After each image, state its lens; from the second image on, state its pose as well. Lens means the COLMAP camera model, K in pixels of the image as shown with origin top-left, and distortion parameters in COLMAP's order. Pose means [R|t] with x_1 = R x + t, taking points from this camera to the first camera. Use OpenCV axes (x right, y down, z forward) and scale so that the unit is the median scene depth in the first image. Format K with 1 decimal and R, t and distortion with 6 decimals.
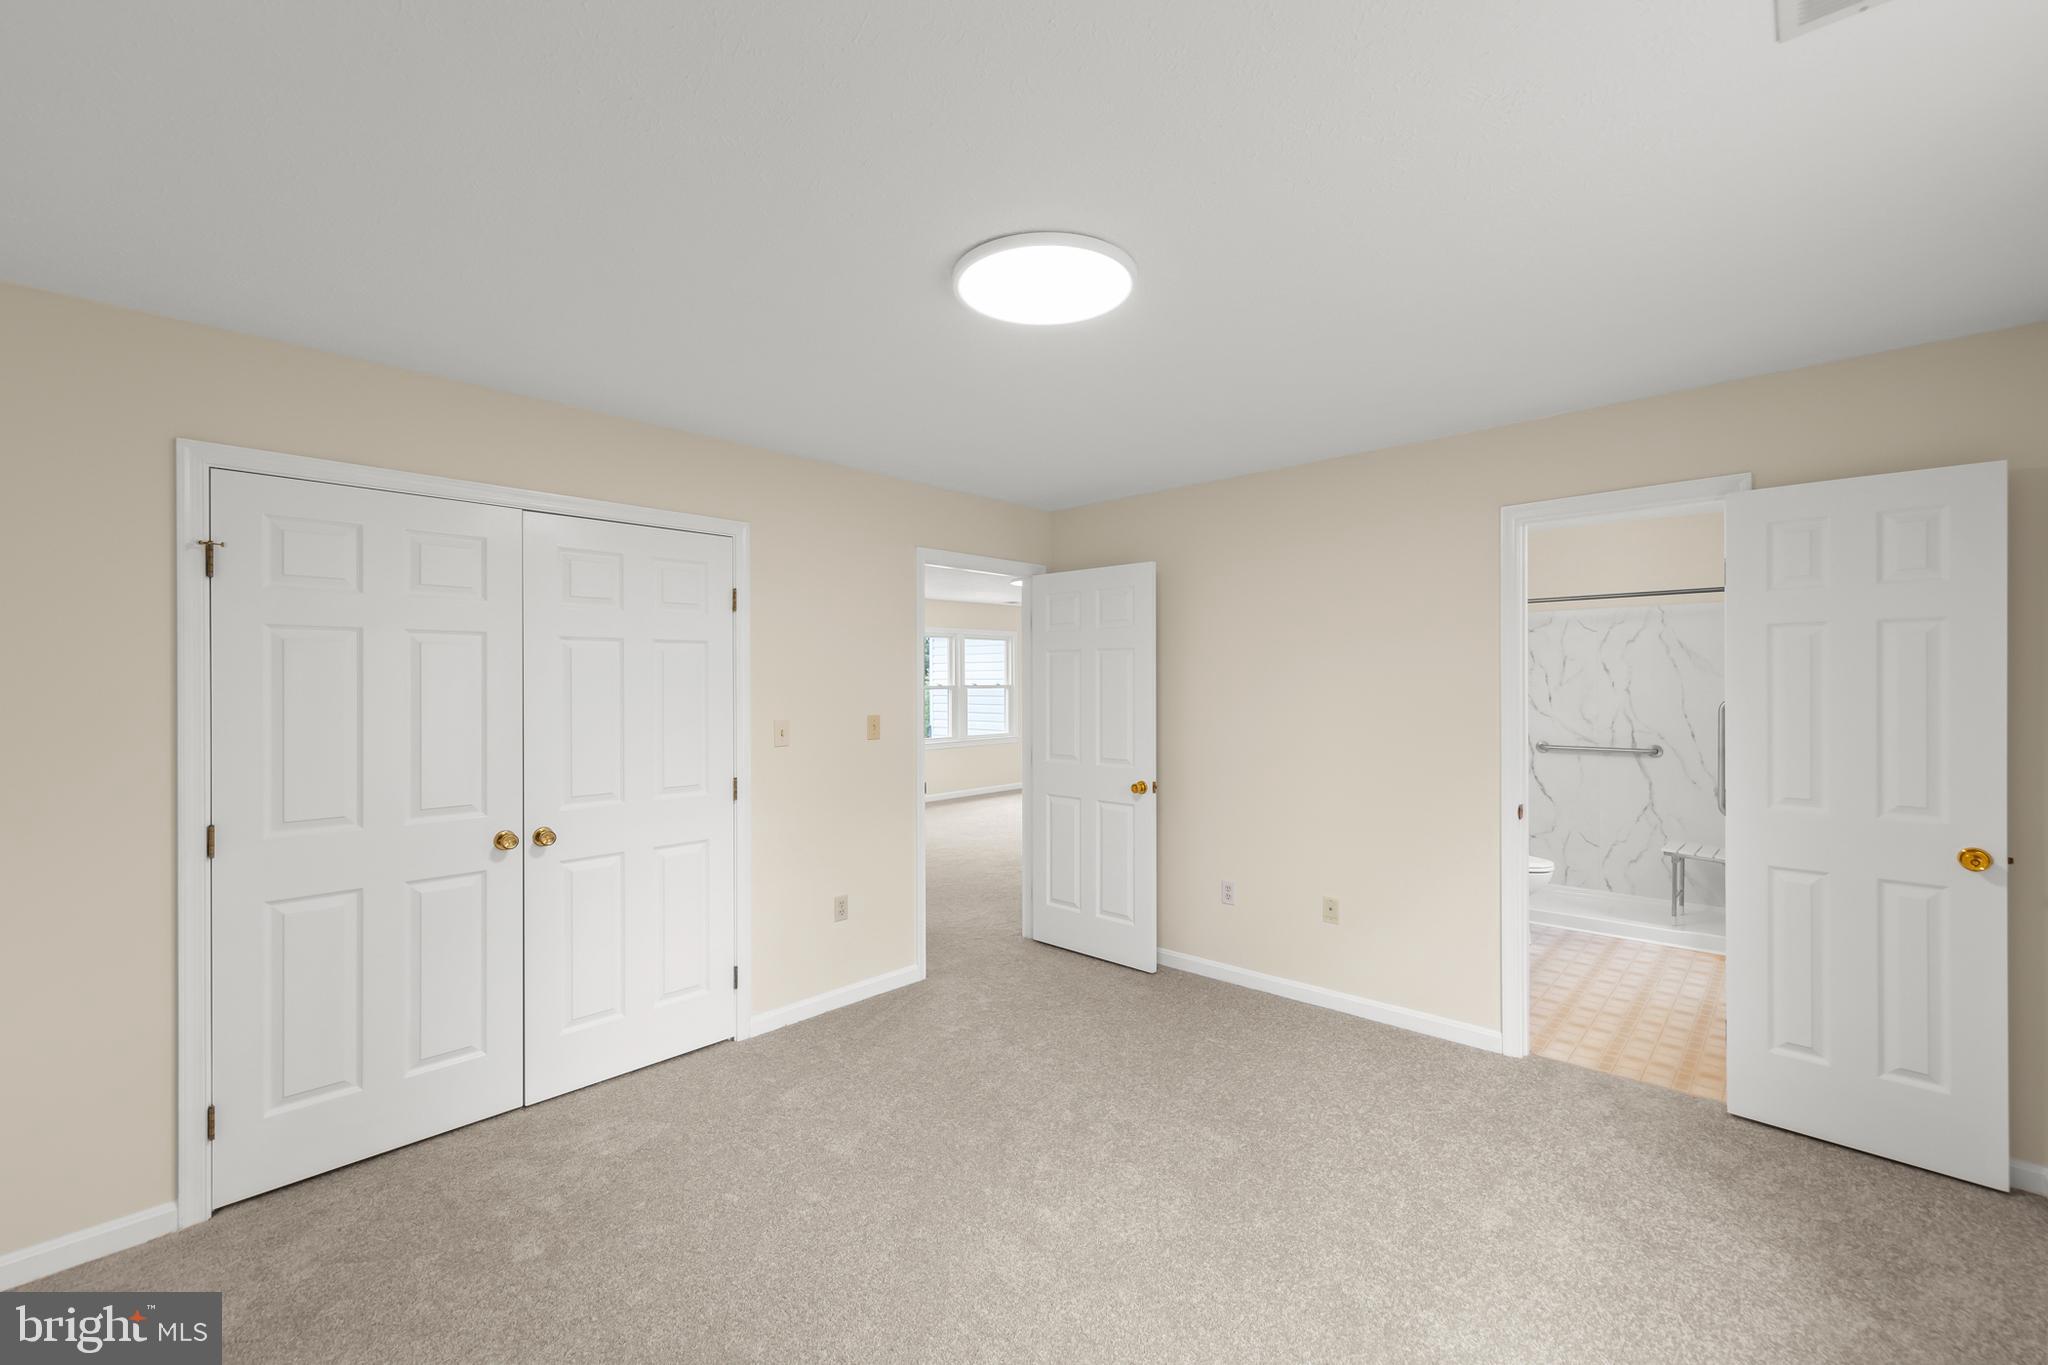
lens RADIAL K [[847.5, 0, 1019.6], [0, 847.5, 685.3], [0, 0, 1]] dist [0.000899, -0.000182]
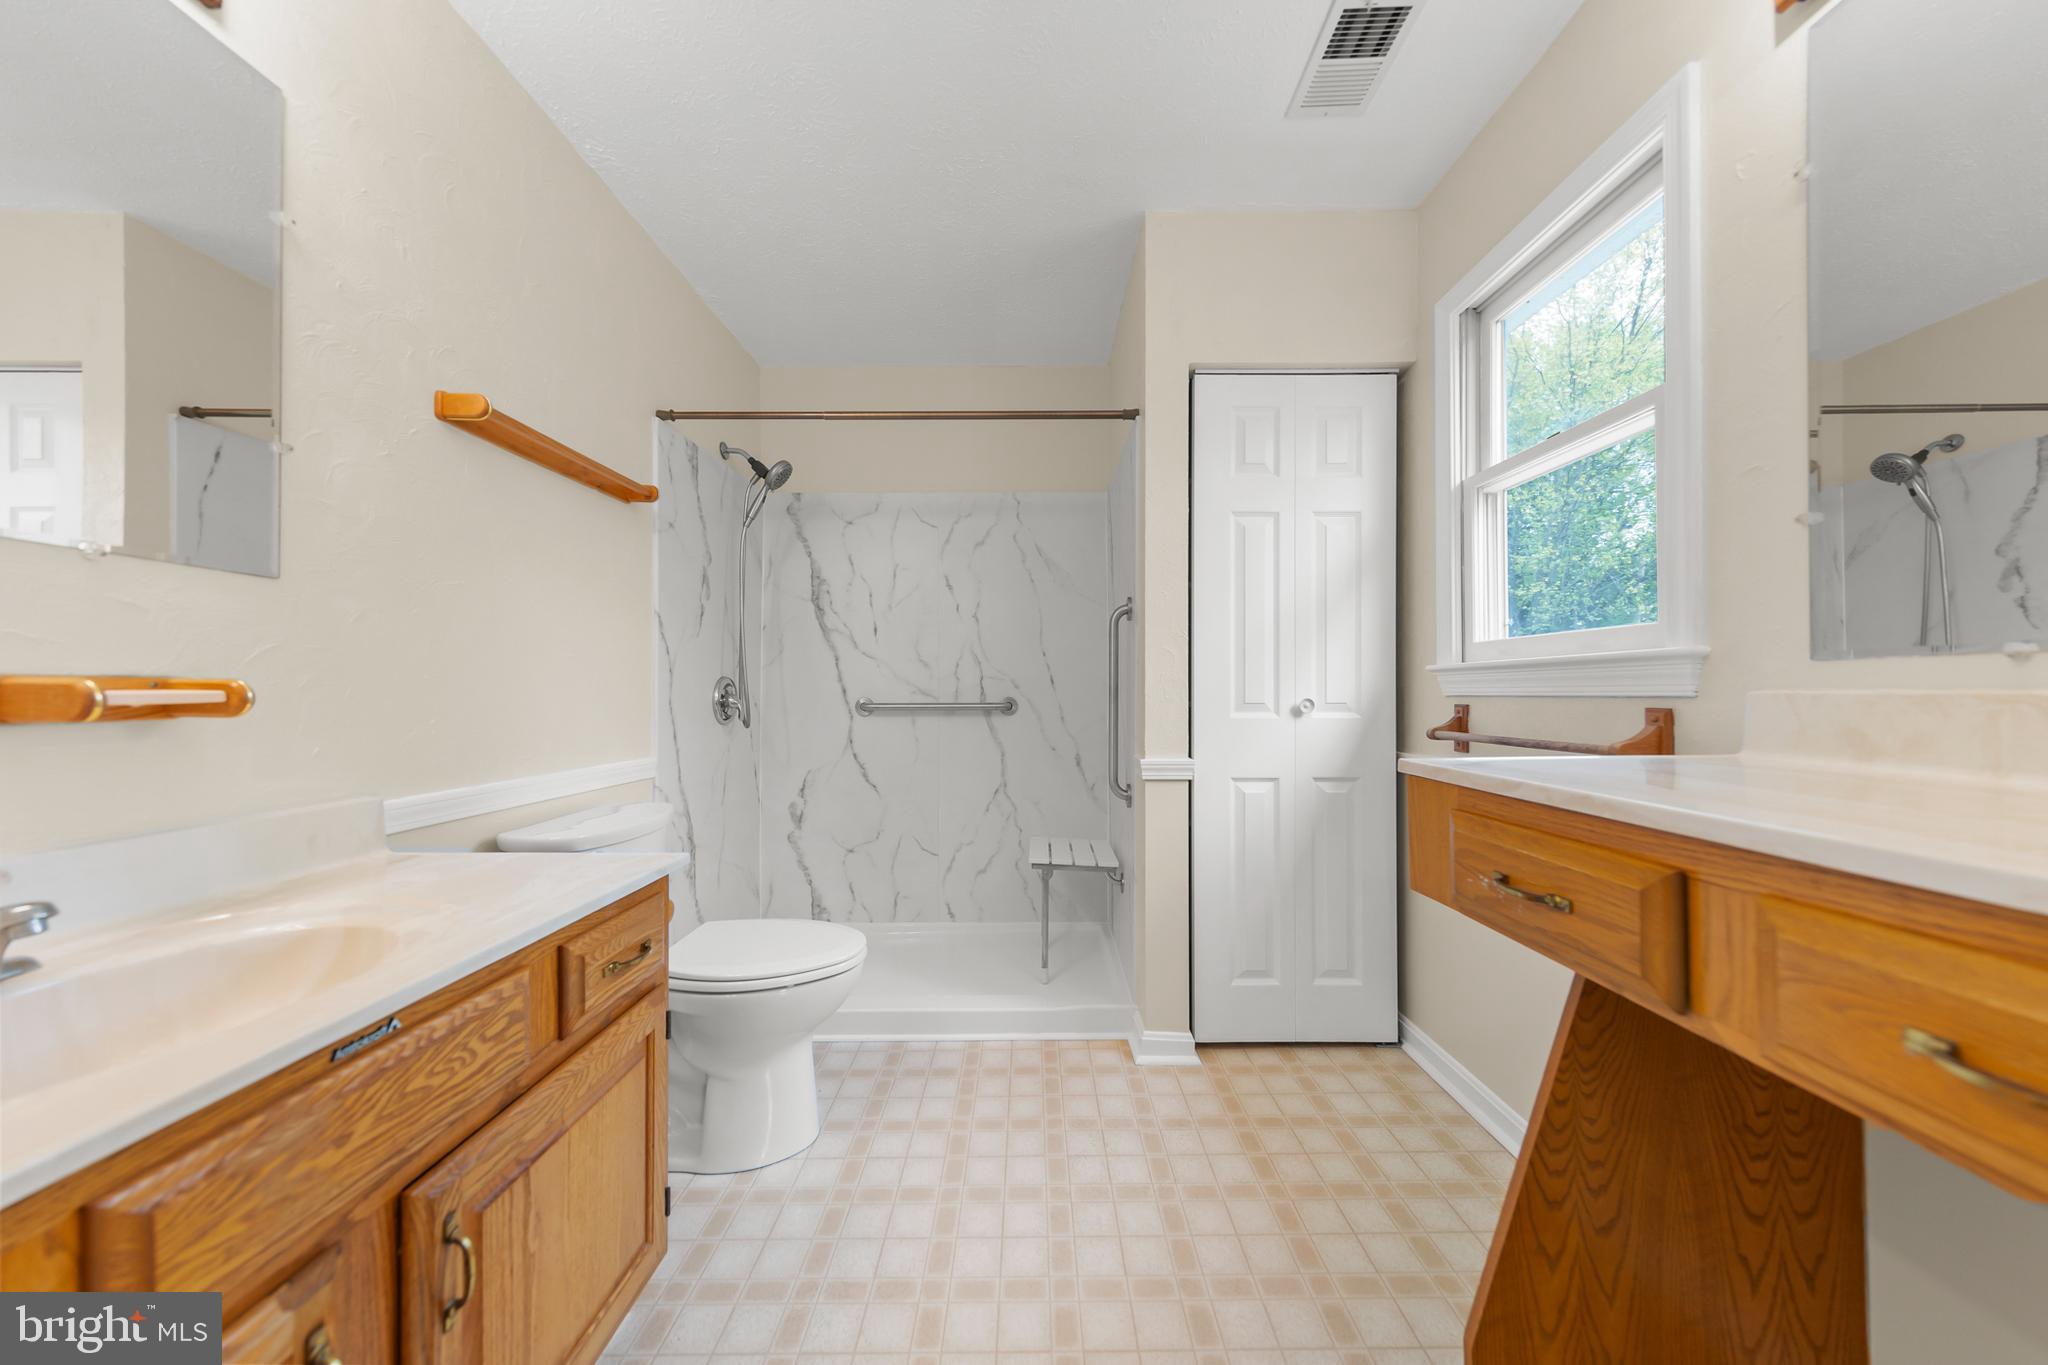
lens RADIAL K [[676.7, 0, 1034.1], [0, 676.7, 688.9], [0, 0, 1]] dist [-0.000441, -0.000015]
pose [[0.724214, 0.011284, 0.689483, 0.467846], [-0.002967, 0.999908, -0.013248, 0.085202], [-0.689569, 0.007549, 0.724181, 0.710790]]
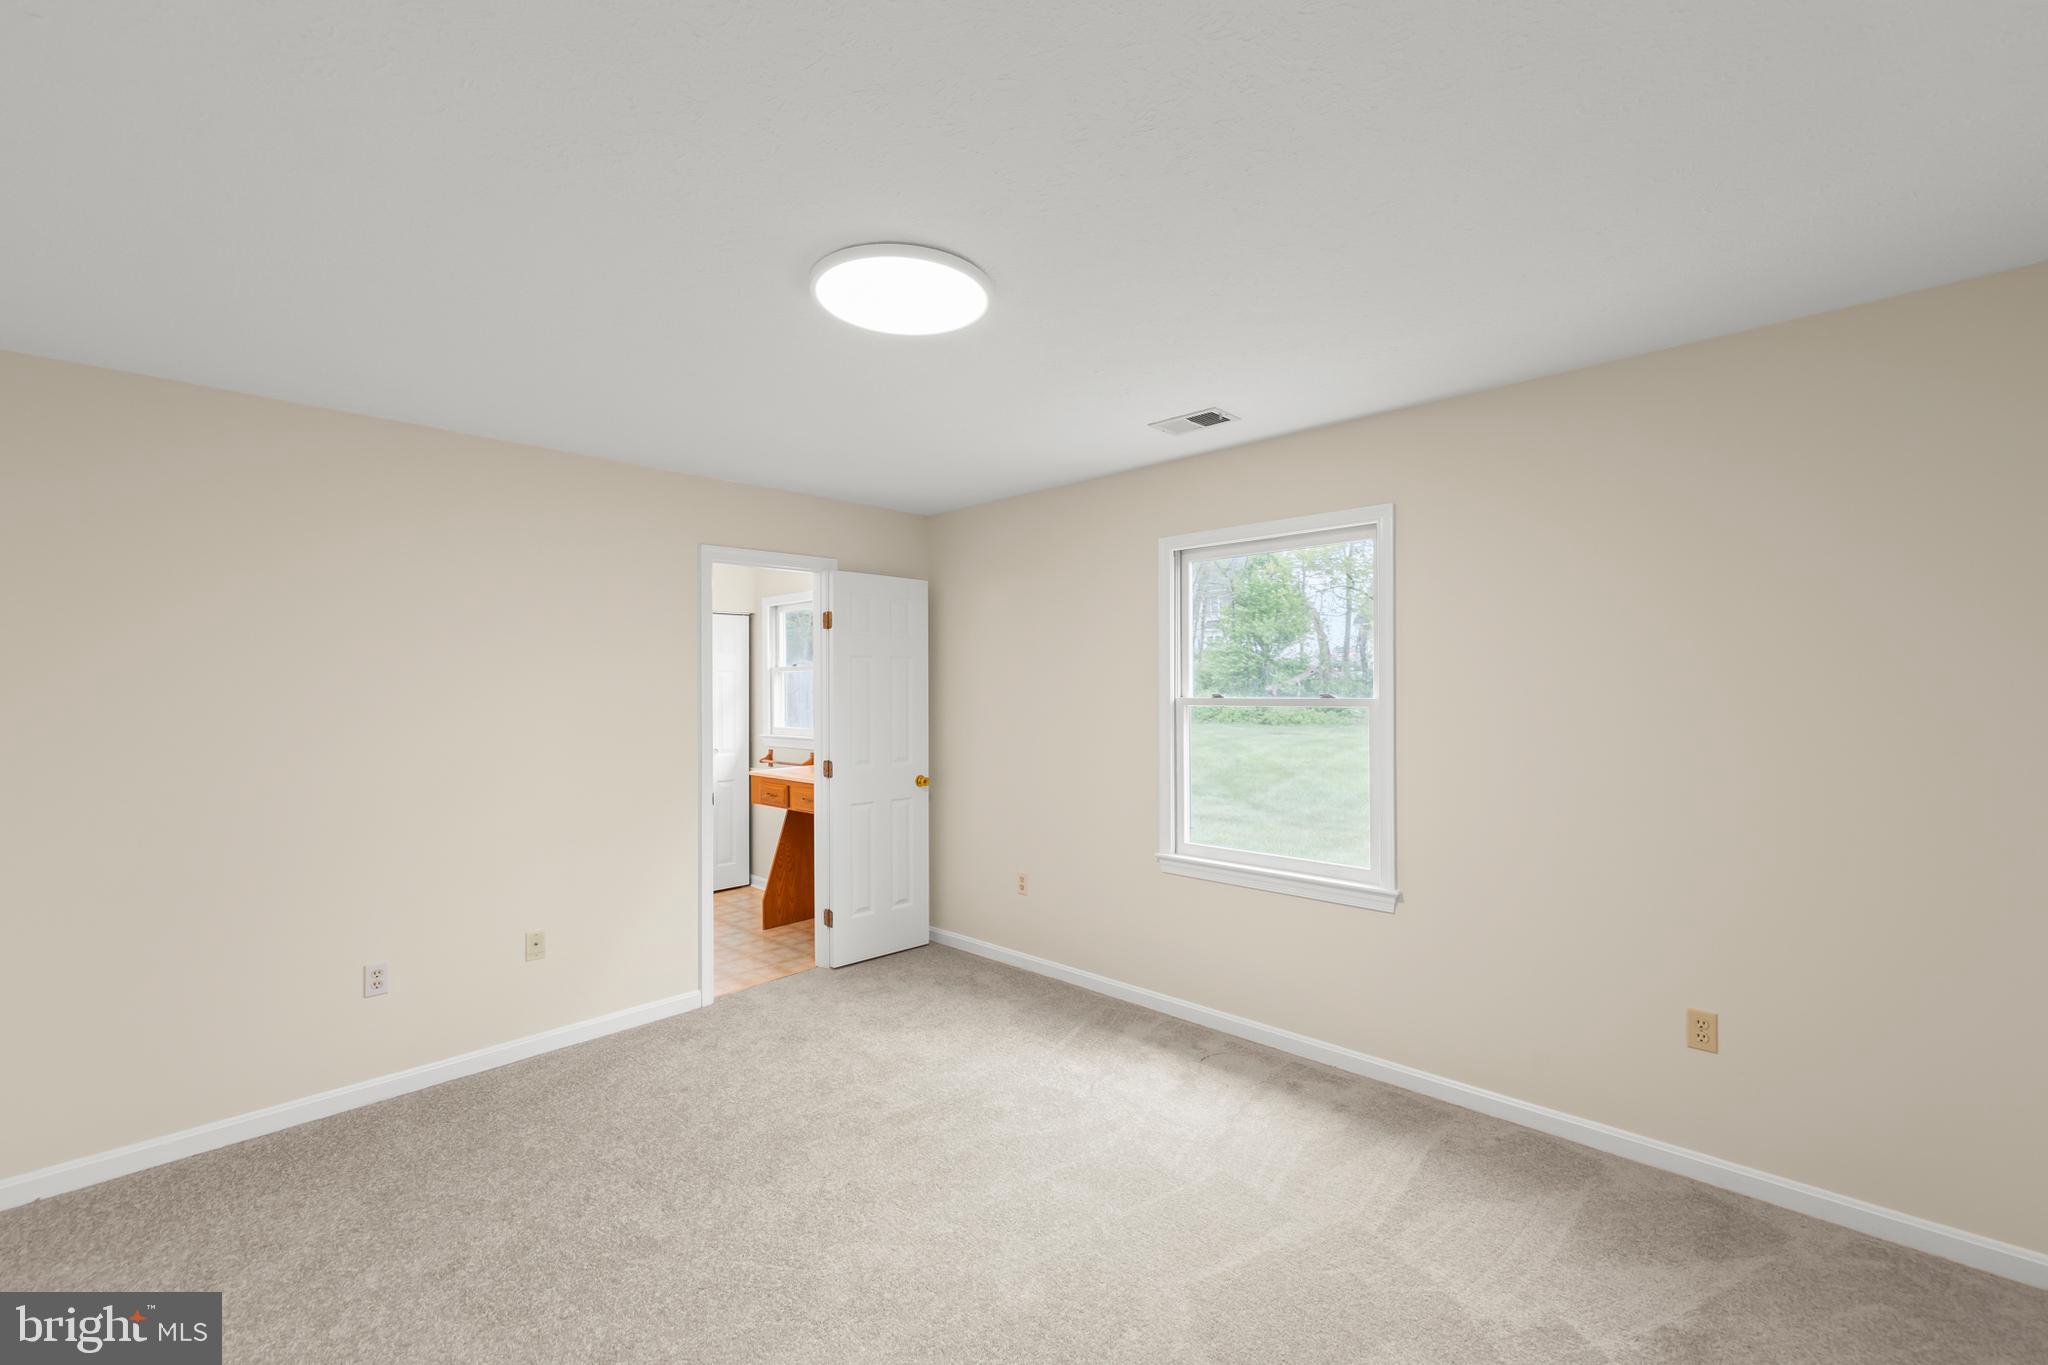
lens RADIAL K [[847.5, 0, 1019.6], [0, 847.5, 685.3], [0, 0, 1]] dist [0.000899, -0.000182]
pose [[-0.009153, 0.014080, 0.999859, -0.470295], [0.009559, 0.999856, -0.013992, 0.006157], [-0.999912, 0.009430, -0.009286, 0.429423]]
